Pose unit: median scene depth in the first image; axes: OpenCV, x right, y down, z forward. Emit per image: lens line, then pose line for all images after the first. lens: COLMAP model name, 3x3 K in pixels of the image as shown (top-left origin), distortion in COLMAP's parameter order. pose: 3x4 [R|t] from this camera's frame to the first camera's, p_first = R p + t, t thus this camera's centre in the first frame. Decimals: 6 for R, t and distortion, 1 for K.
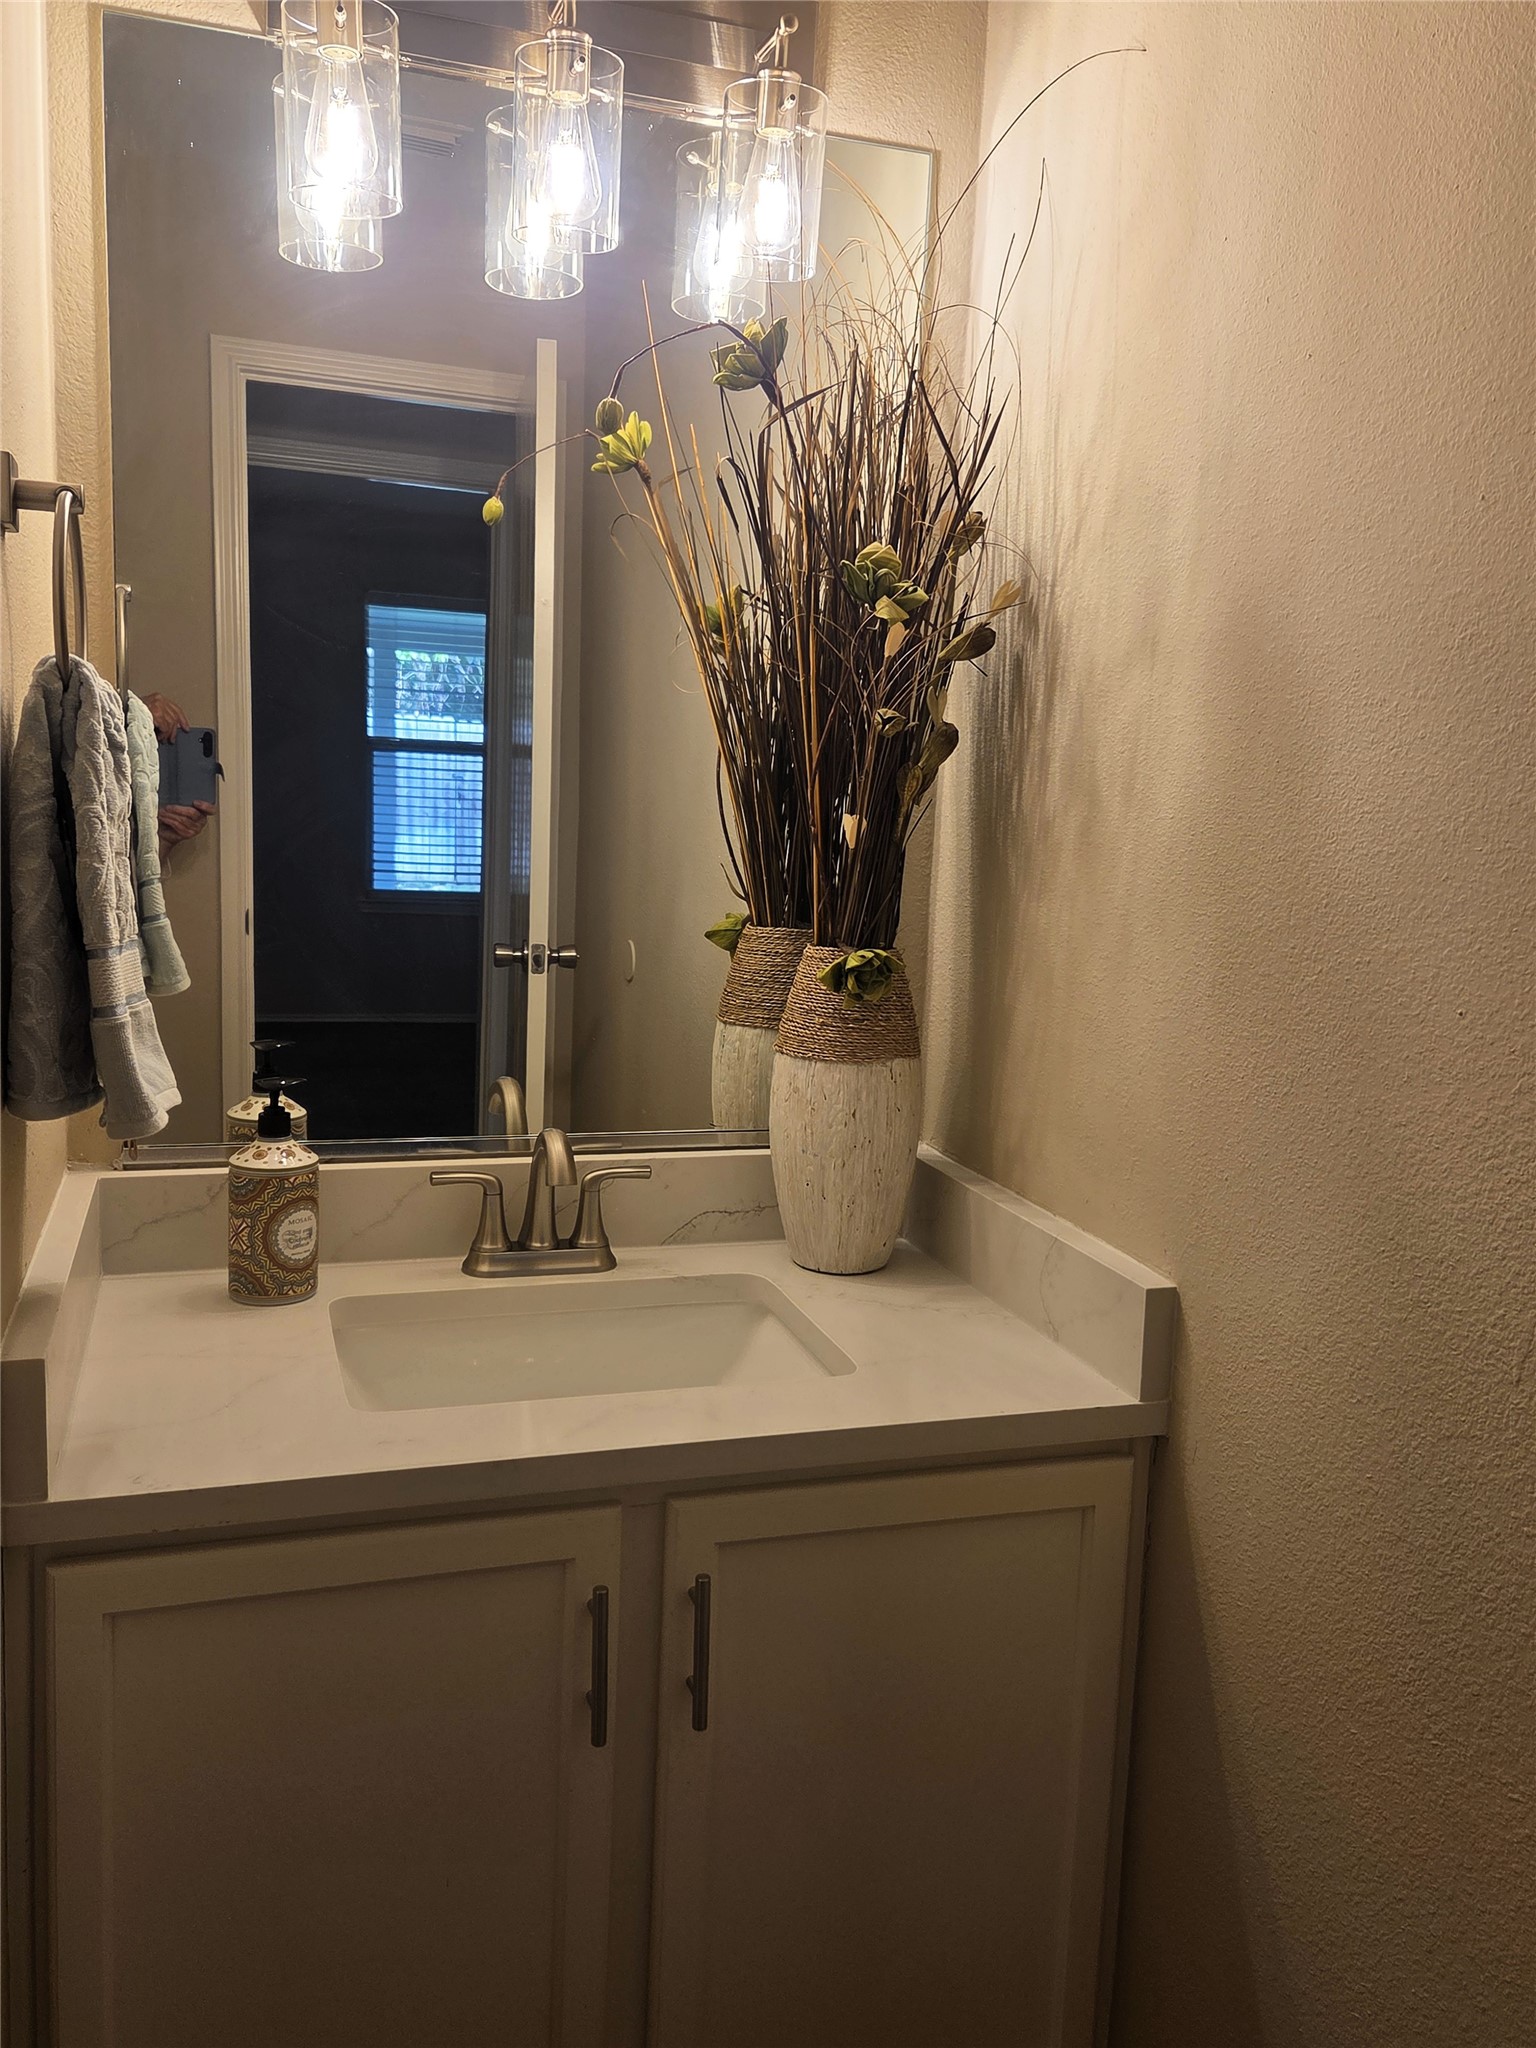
lens RADIAL K [[1642.5, 0, 758.5], [0, 1642.5, 1036.7], [0, 0, 1]] dist [-0.018189, -0.001931]
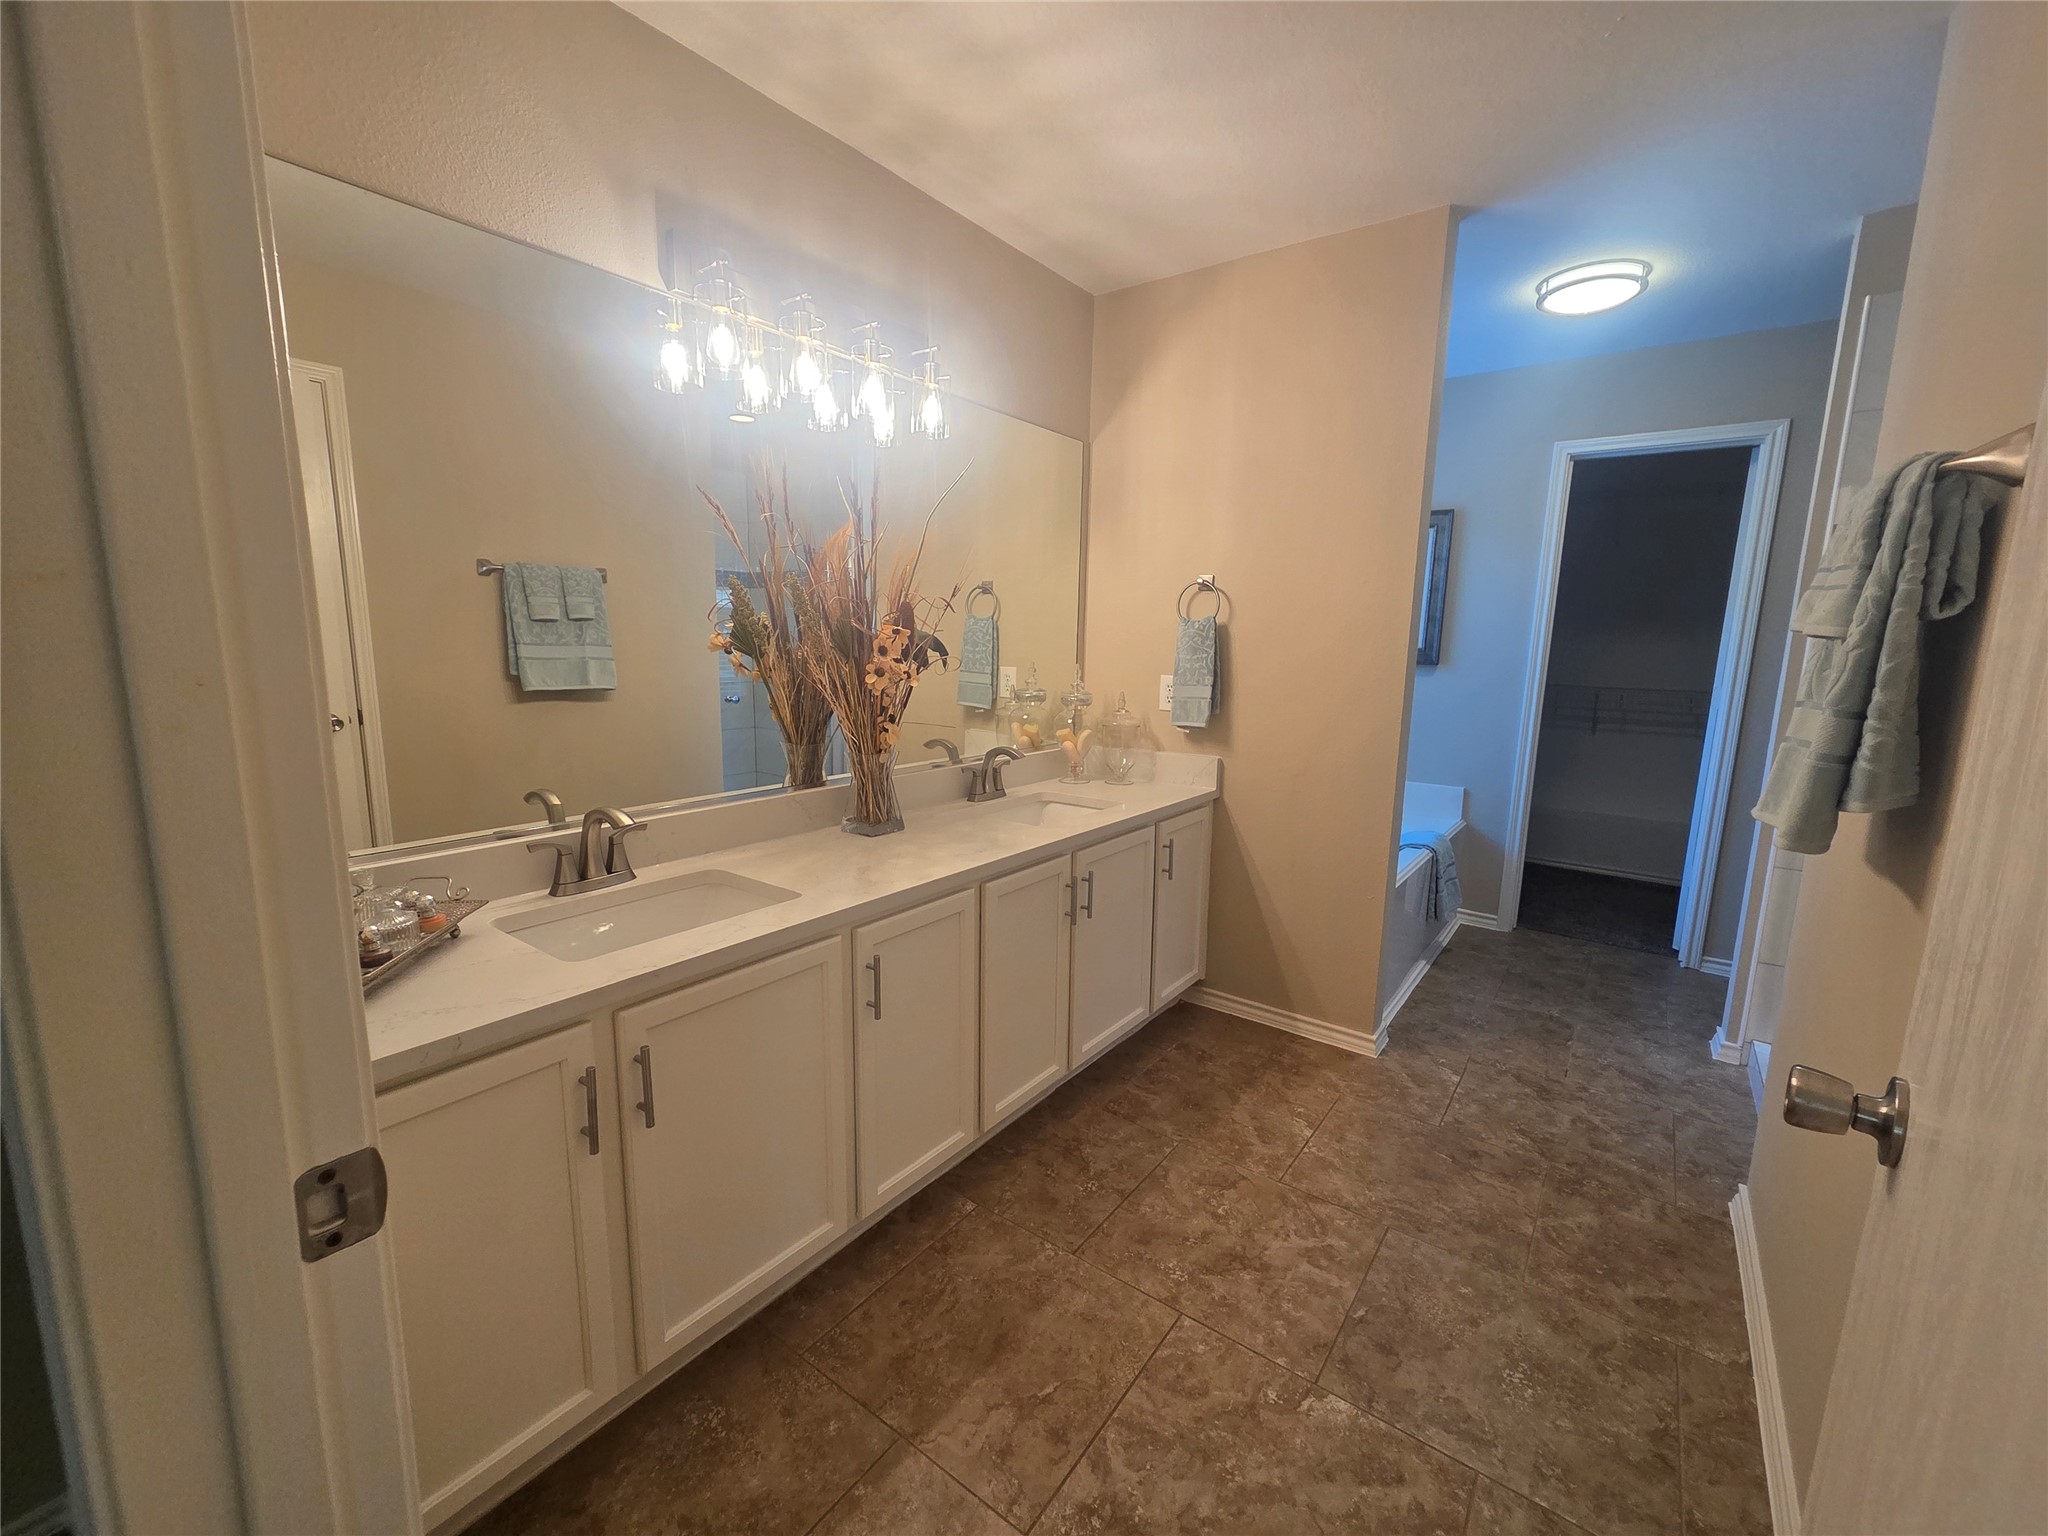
lens RADIAL K [[843.2, 0, 1016.8], [0, 843.2, 769.9], [0, 0, 1]] dist [0.007394, -0.000154]
pose [[0.826965, -0.116286, 0.550096, -0.266191], [0.103190, 0.993150, 0.054818, 0.006339], [-0.552702, 0.011432, 0.833300, -0.077683]]
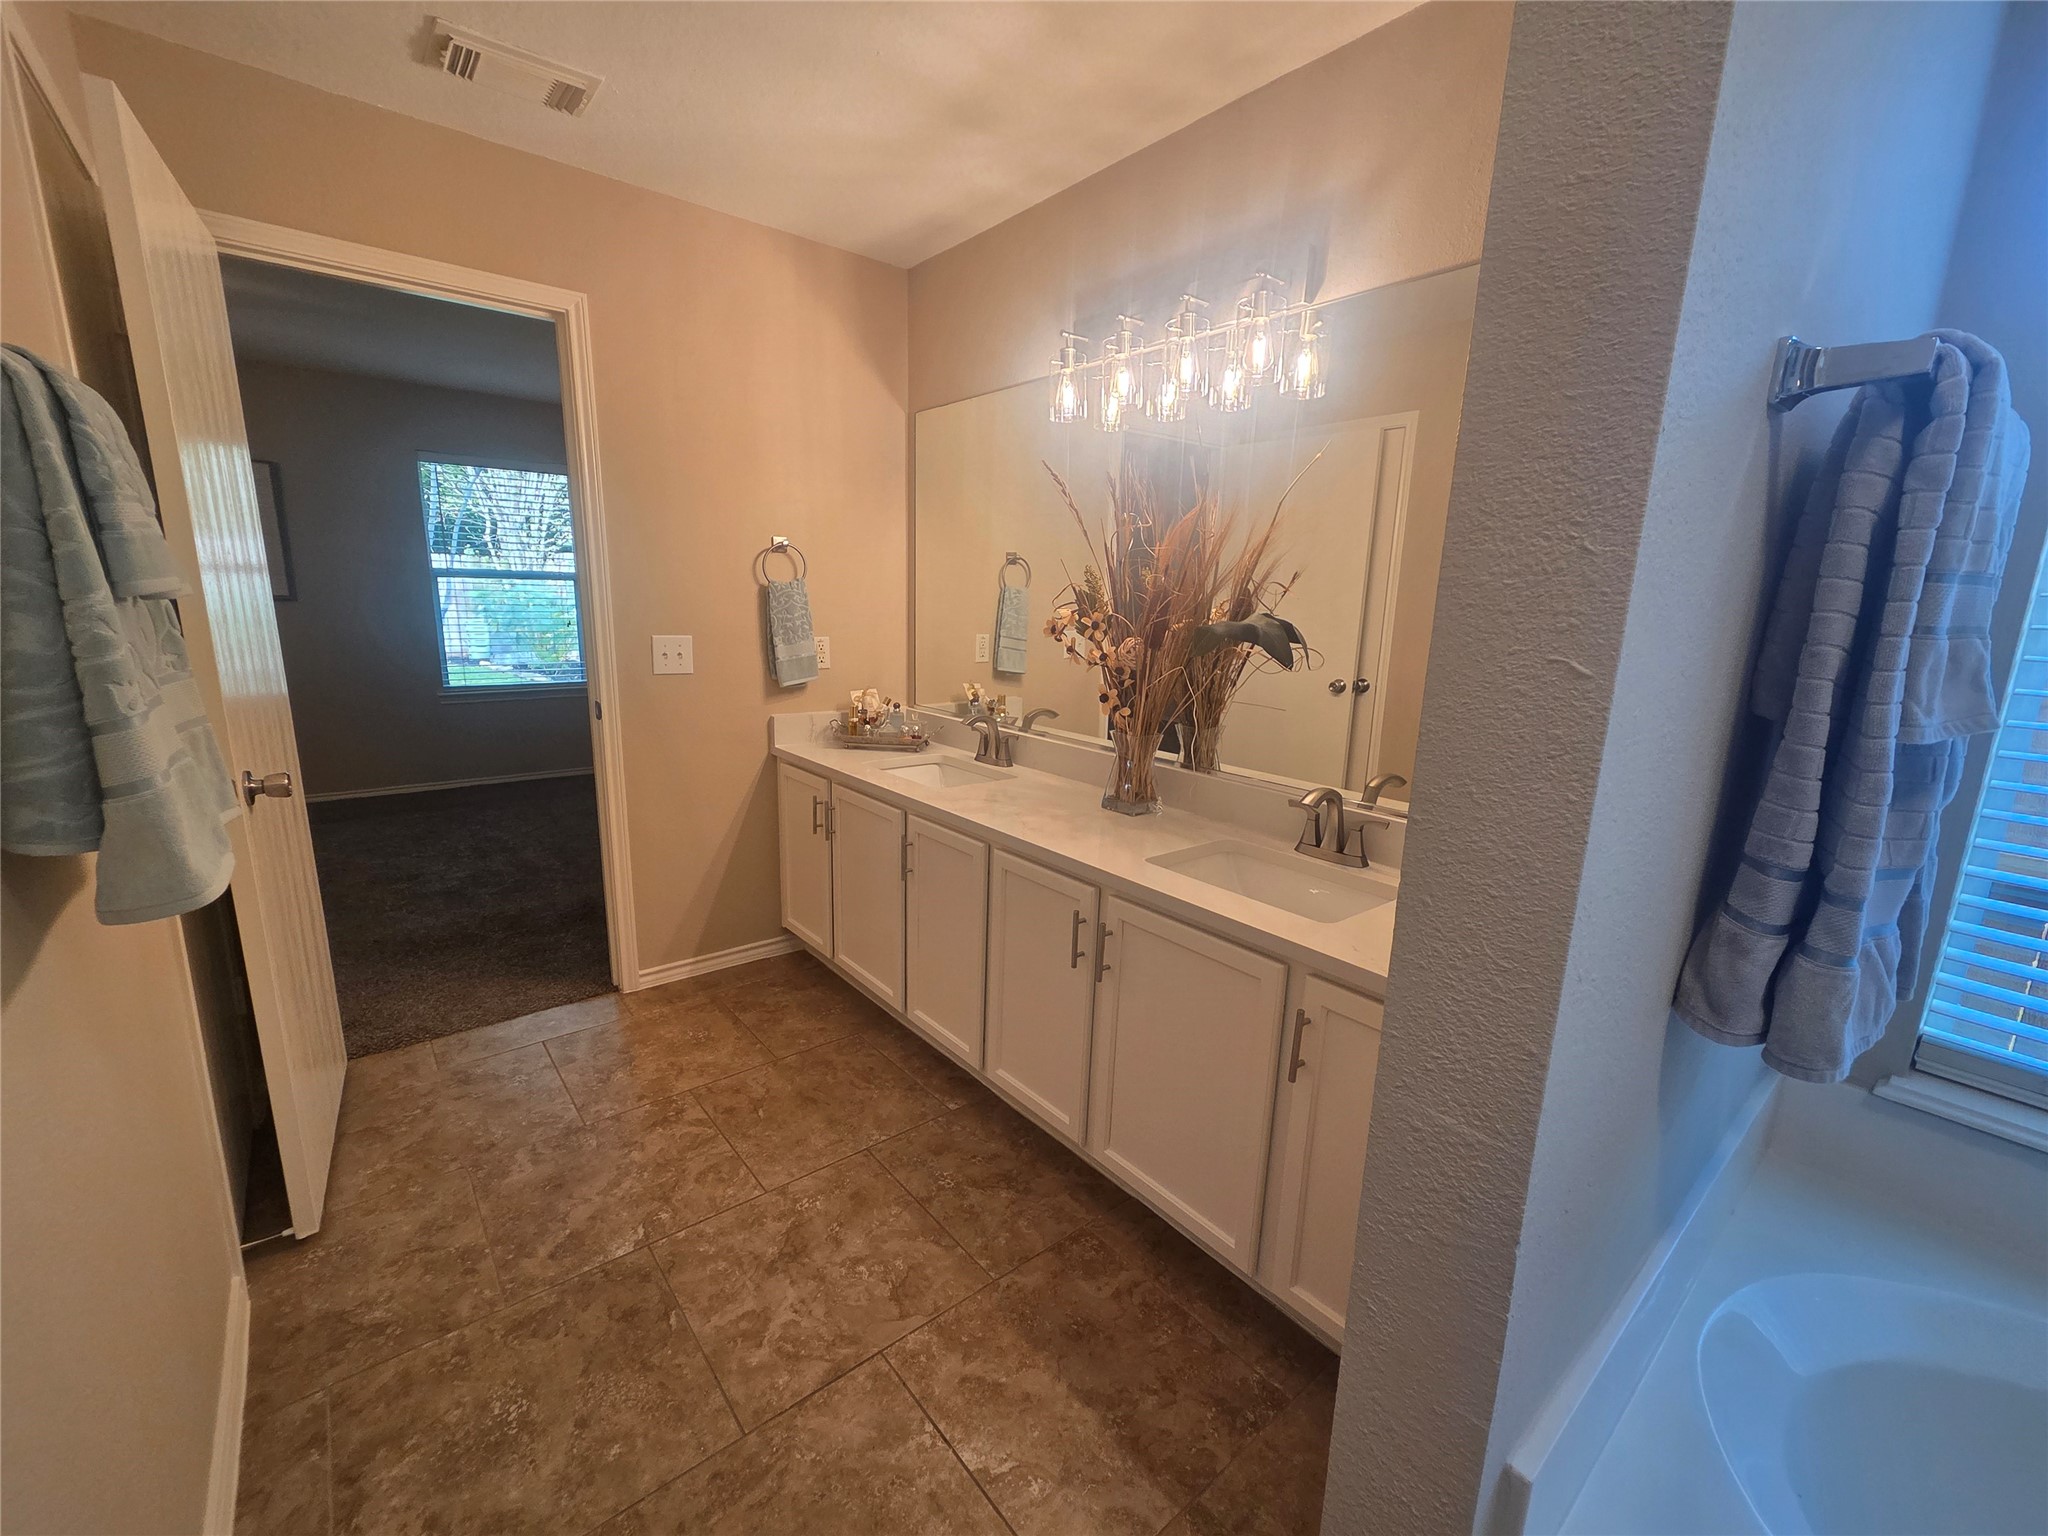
lens RADIAL K [[843.2, 0, 1017.0], [0, 843.2, 770.1], [0, 0, 1]] dist [0.007394, -0.000154]
pose [[0.352483, 0.159355, -0.922151, 1.635025], [-0.156293, 0.981579, 0.109883, -0.036253], [0.922675, 0.105394, 0.370896, 0.532975]]
